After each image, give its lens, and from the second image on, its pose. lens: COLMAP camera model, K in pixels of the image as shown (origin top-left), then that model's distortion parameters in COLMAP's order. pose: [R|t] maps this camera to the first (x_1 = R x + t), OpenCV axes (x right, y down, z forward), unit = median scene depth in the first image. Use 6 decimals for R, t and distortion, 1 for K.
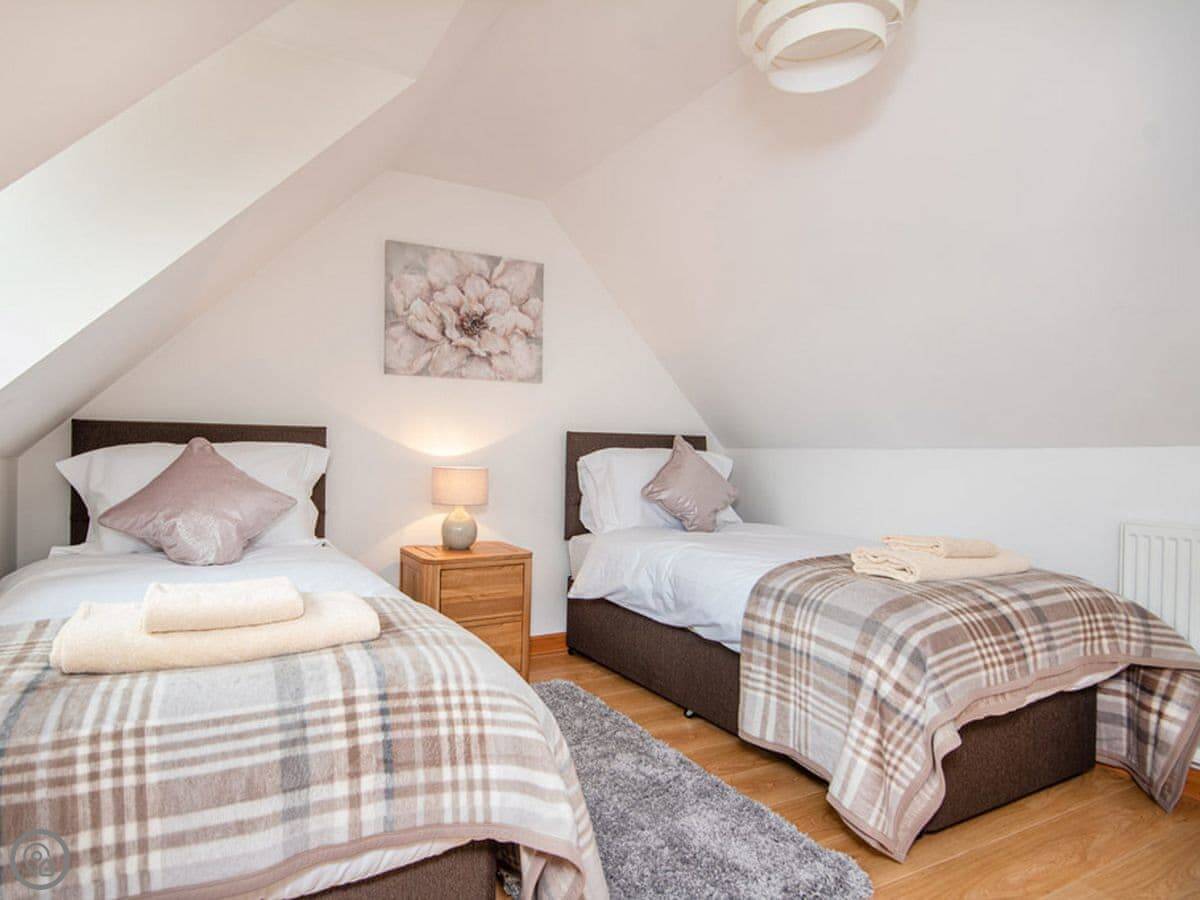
lens RADIAL K [[697.5, 0, 553.3], [0, 697.5, 448.4], [0, 0, 1]] dist [0.003693, 0.003096]
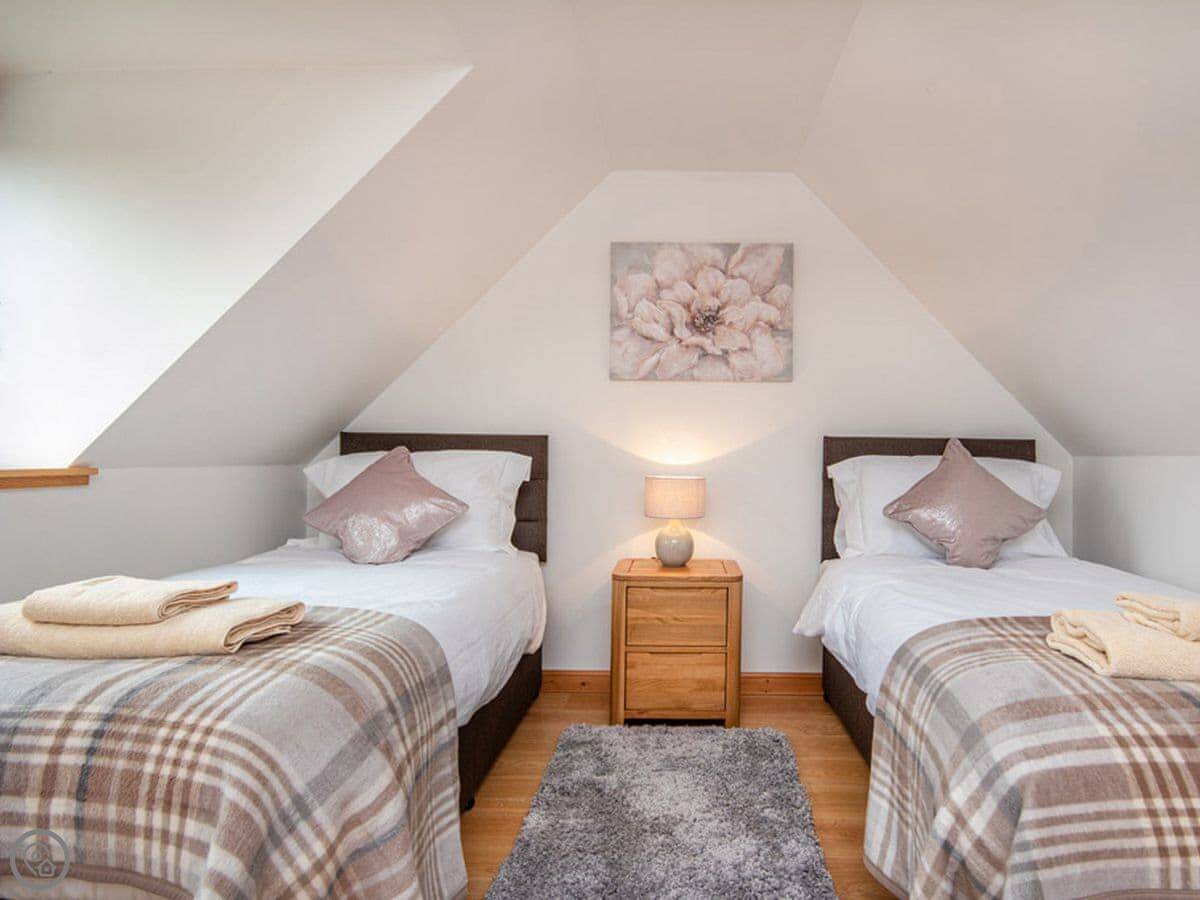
lens RADIAL K [[704.2, 0, 600.0], [0, 704.2, 450.0], [0, 0, 1]] dist [-0.001674, -0.000066]
pose [[0.877537, -0.006189, -0.479469, 0.207589], [0.000607, 0.999930, -0.011796, 0.002359], [0.479508, 0.010060, 0.877480, 0.127623]]
